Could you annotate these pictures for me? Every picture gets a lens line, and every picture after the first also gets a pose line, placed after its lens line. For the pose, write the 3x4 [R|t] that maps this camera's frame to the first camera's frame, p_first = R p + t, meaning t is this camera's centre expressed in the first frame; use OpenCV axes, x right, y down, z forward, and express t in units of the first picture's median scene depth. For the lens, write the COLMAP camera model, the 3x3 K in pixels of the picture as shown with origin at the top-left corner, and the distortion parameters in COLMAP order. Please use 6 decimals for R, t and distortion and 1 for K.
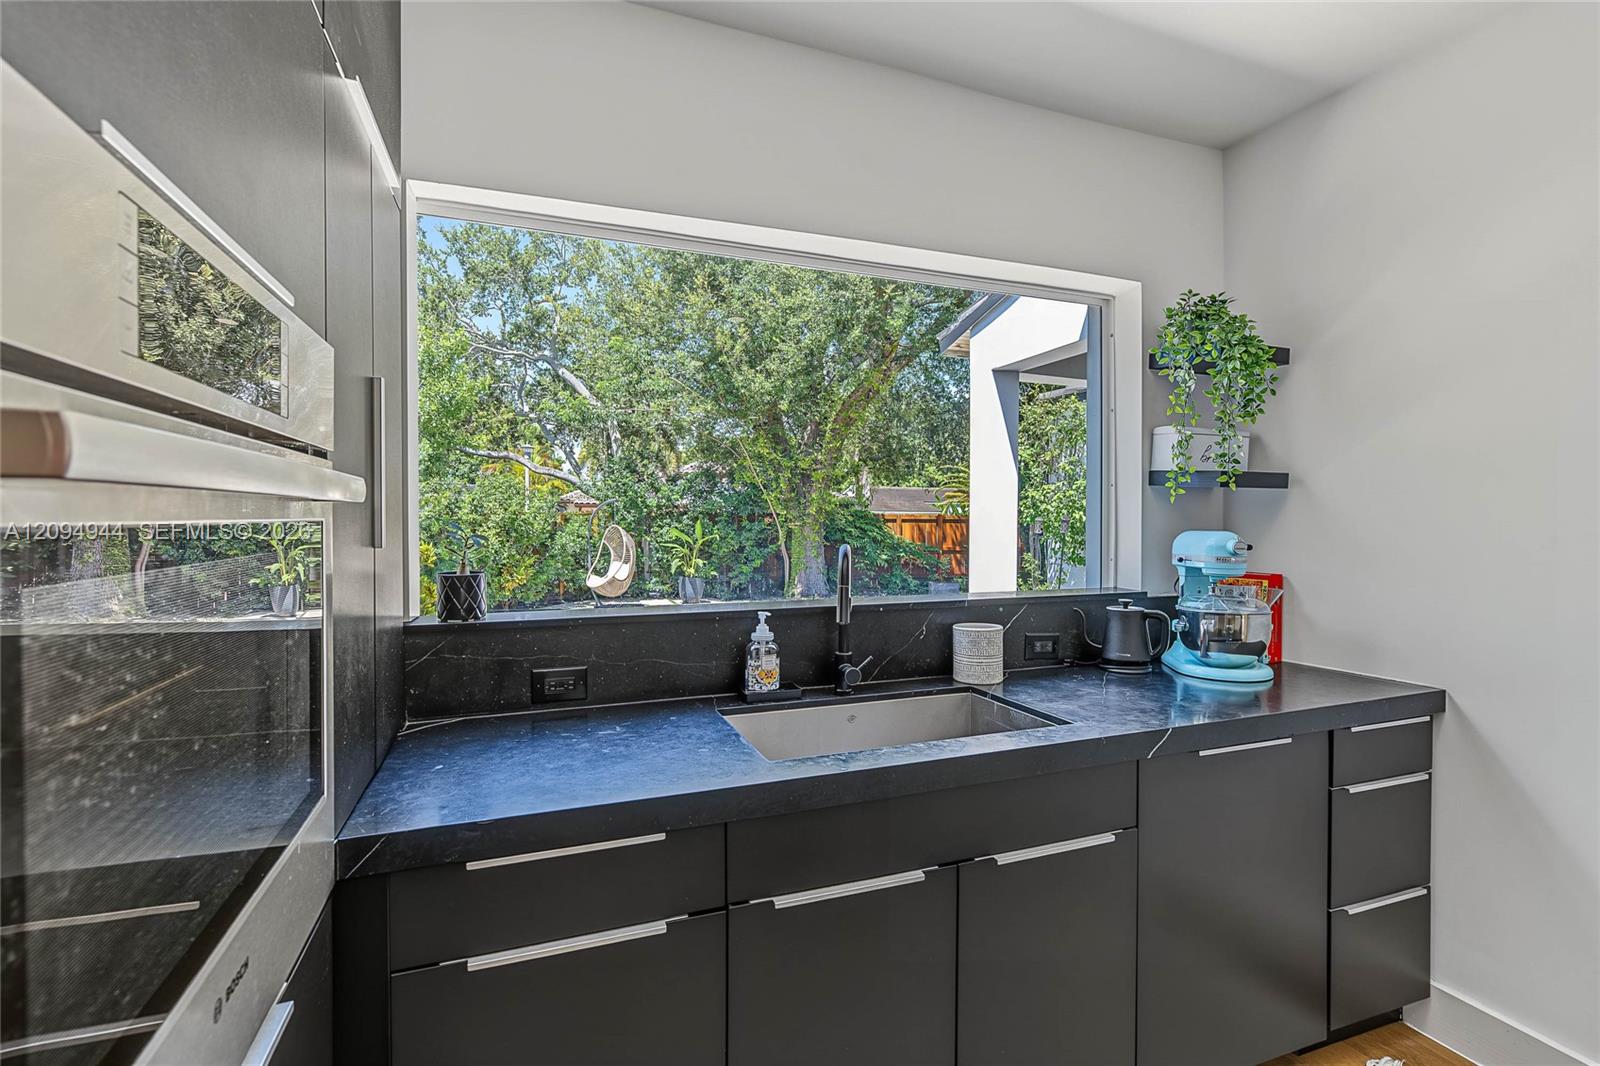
lens RADIAL K [[731.3, 0, 812.5], [0, 731.3, 526.0], [0, 0, 1]] dist [-0.003273, 0.002027]
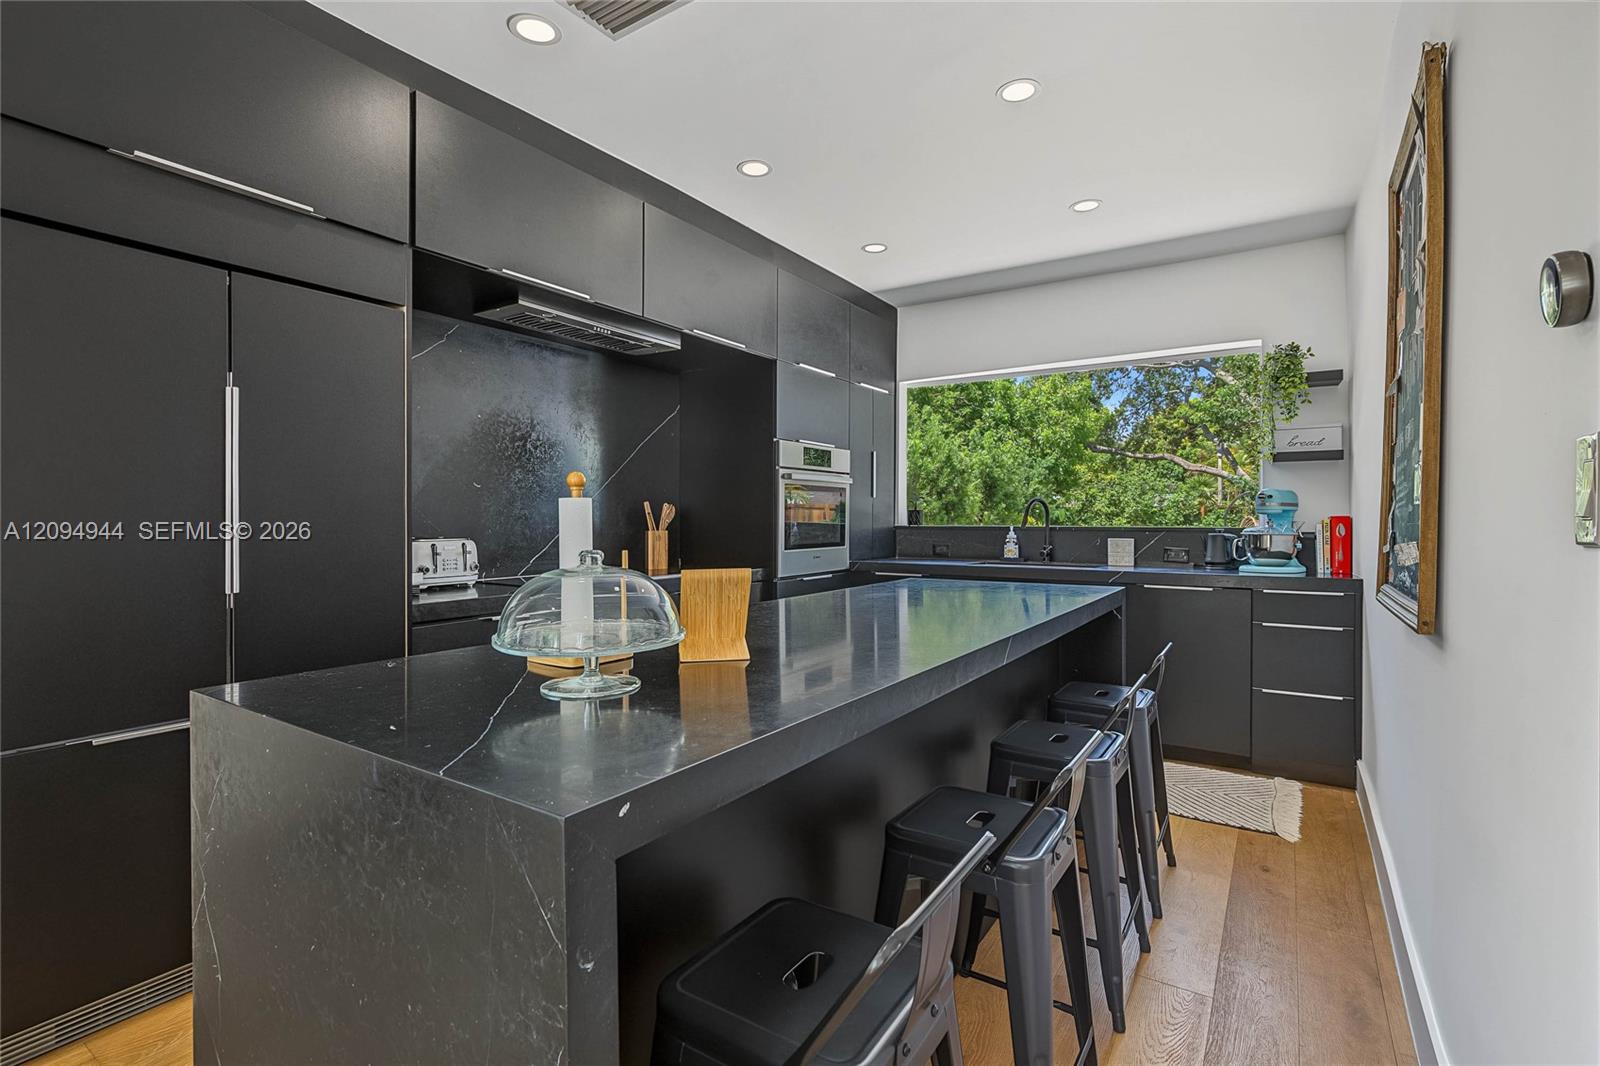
lens RADIAL K [[731.3, 0, 793.2], [0, 731.3, 526.6], [0, 0, 1]] dist [-0.003273, 0.002027]
pose [[0.576914, 0.007912, -0.816767, 0.186786], [-0.009433, 0.999951, 0.003023, 0.014586], [0.816751, 0.005960, 0.576960, -0.125822]]
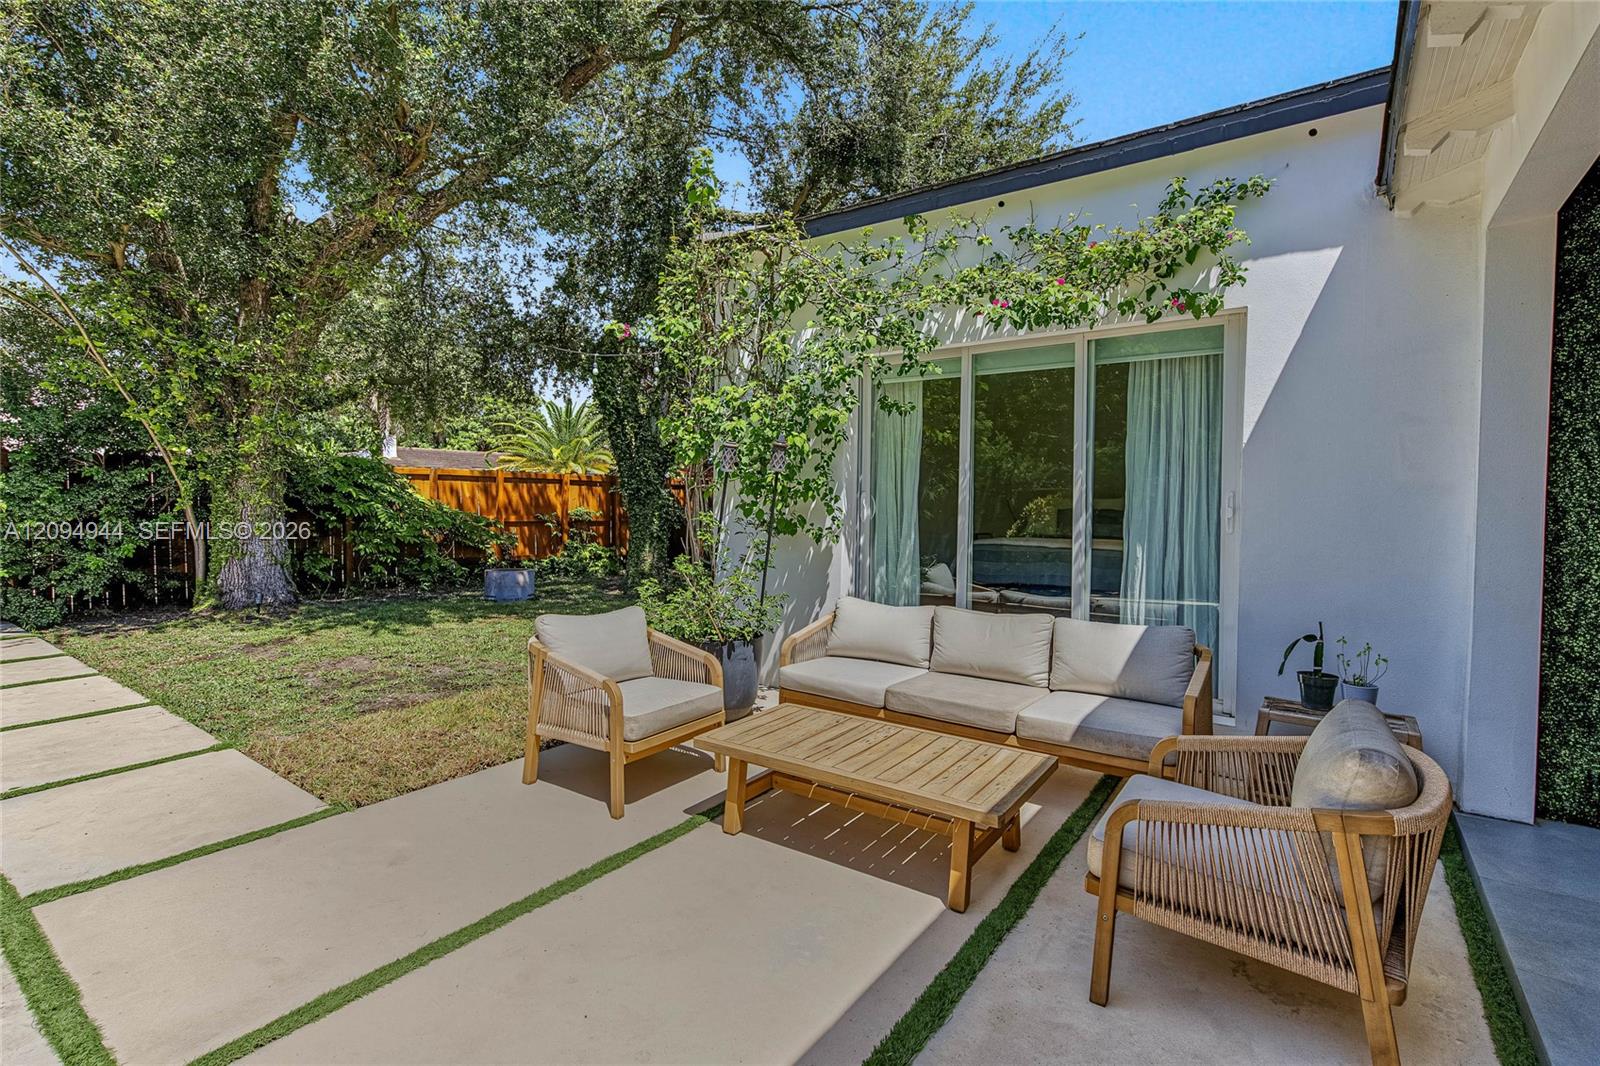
lens RADIAL K [[731.3, 0, 797.8], [0, 731.3, 522.3], [0, 0, 1]] dist [-0.003273, 0.002027]
pose [[0.839314, -0.008254, 0.543585, 0.041564], [-0.003715, 0.999774, 0.020917, 0.020018], [-0.543635, -0.019575, 0.839094, 0.314346]]
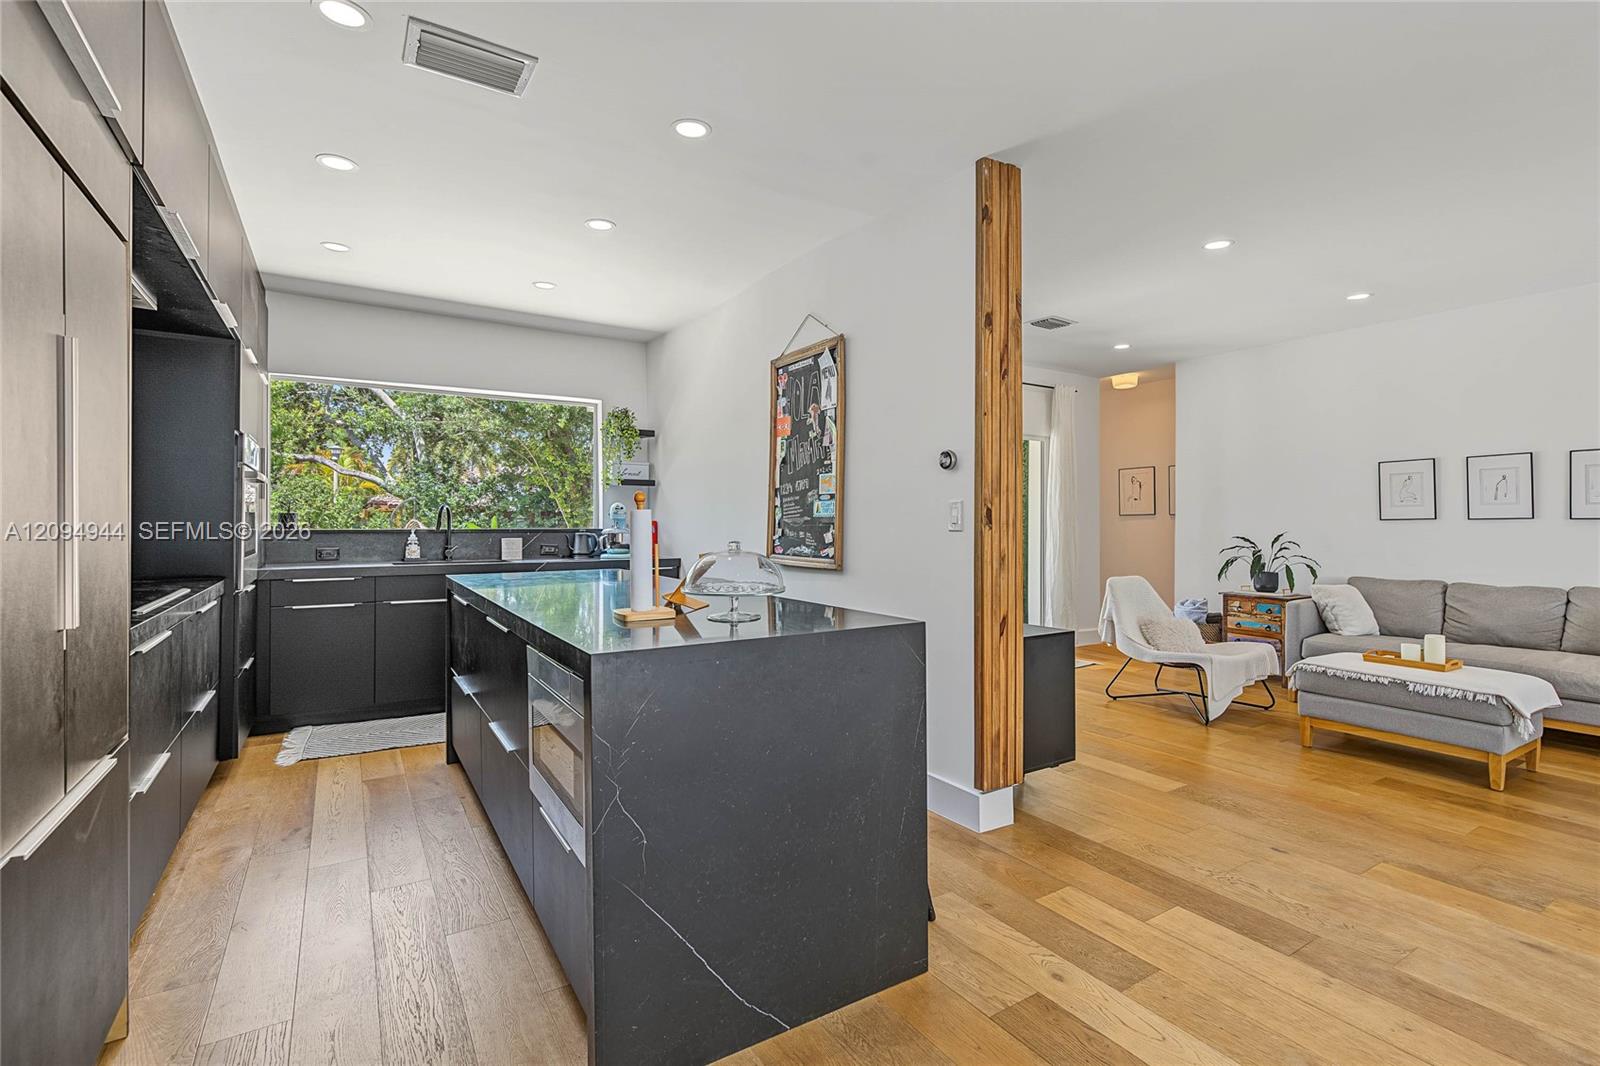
lens RADIAL K [[731.3, 0, 802.9], [0, 731.3, 522.5], [0, 0, 1]] dist [-0.003273, 0.002027]
pose [[0.981386, -0.000999, 0.192041, 0.101075], [0.003135, 0.999937, -0.010819, 0.015522], [-0.192018, 0.011220, 0.981327, -0.235040]]
